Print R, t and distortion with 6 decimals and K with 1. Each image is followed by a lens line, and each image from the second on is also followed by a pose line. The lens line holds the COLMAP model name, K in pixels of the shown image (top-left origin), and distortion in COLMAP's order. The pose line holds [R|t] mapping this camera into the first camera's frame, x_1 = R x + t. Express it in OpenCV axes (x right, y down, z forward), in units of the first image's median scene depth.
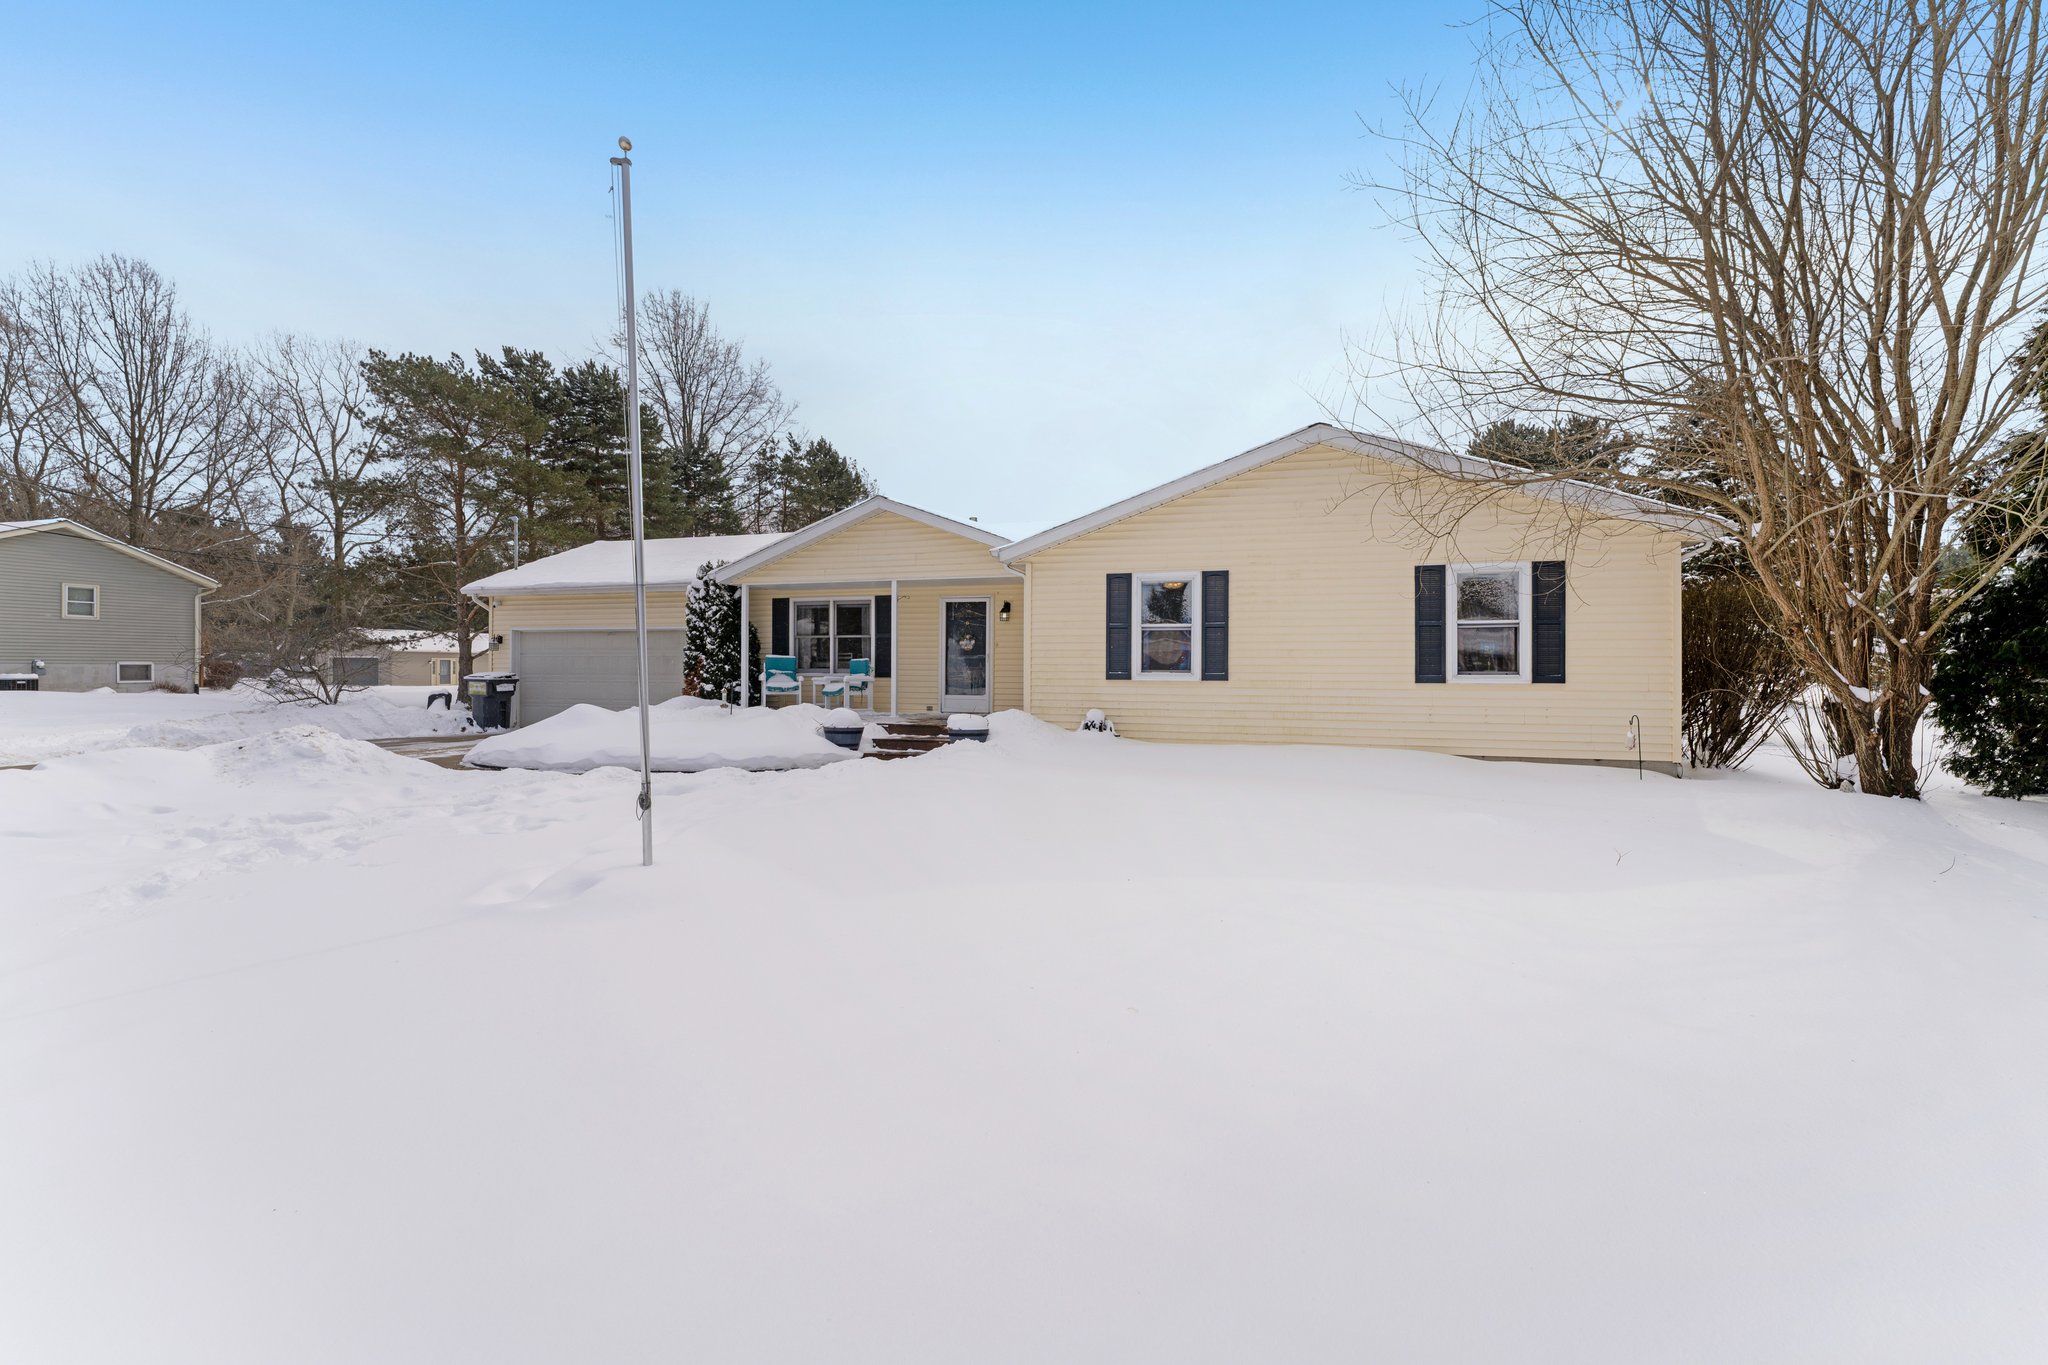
lens RADIAL K [[838.8, 0, 1033.5], [0, 838.8, 676.2], [0, 0, 1]] dist [-0.001156, -0.000417]
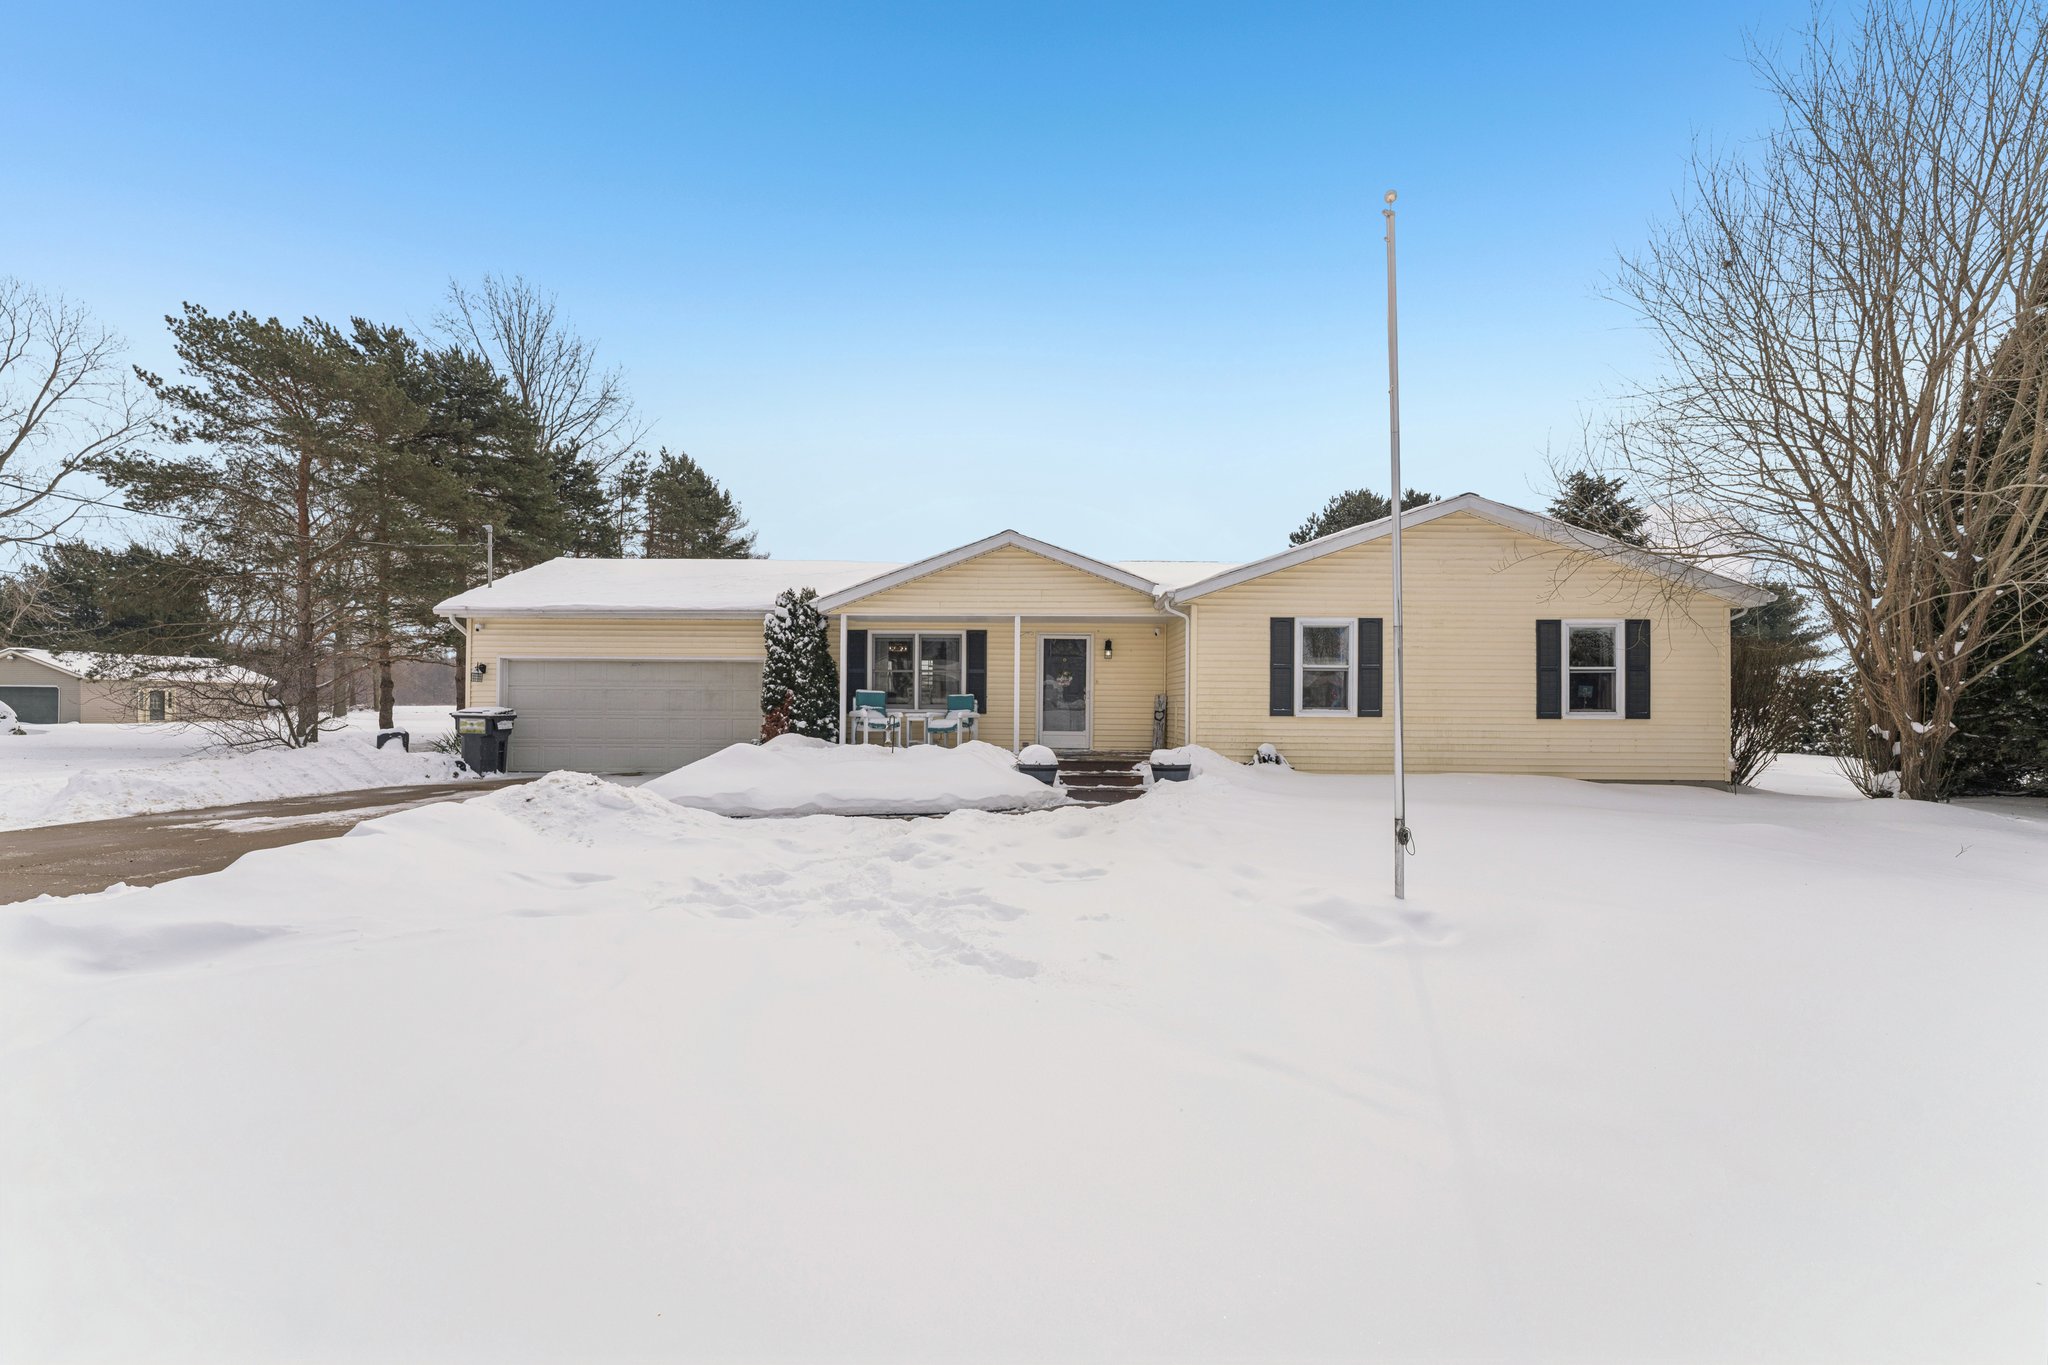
lens RADIAL K [[833.6, 0, 1024.2], [0, 833.6, 709.7], [0, 0, 1]] dist [-0.002118, -0.000491]
pose [[0.964028, 0.001668, 0.265796, -0.388882], [-0.001036, 0.999996, -0.002517, -0.000828], [-0.265800, 0.002151, 0.964026, 0.044505]]
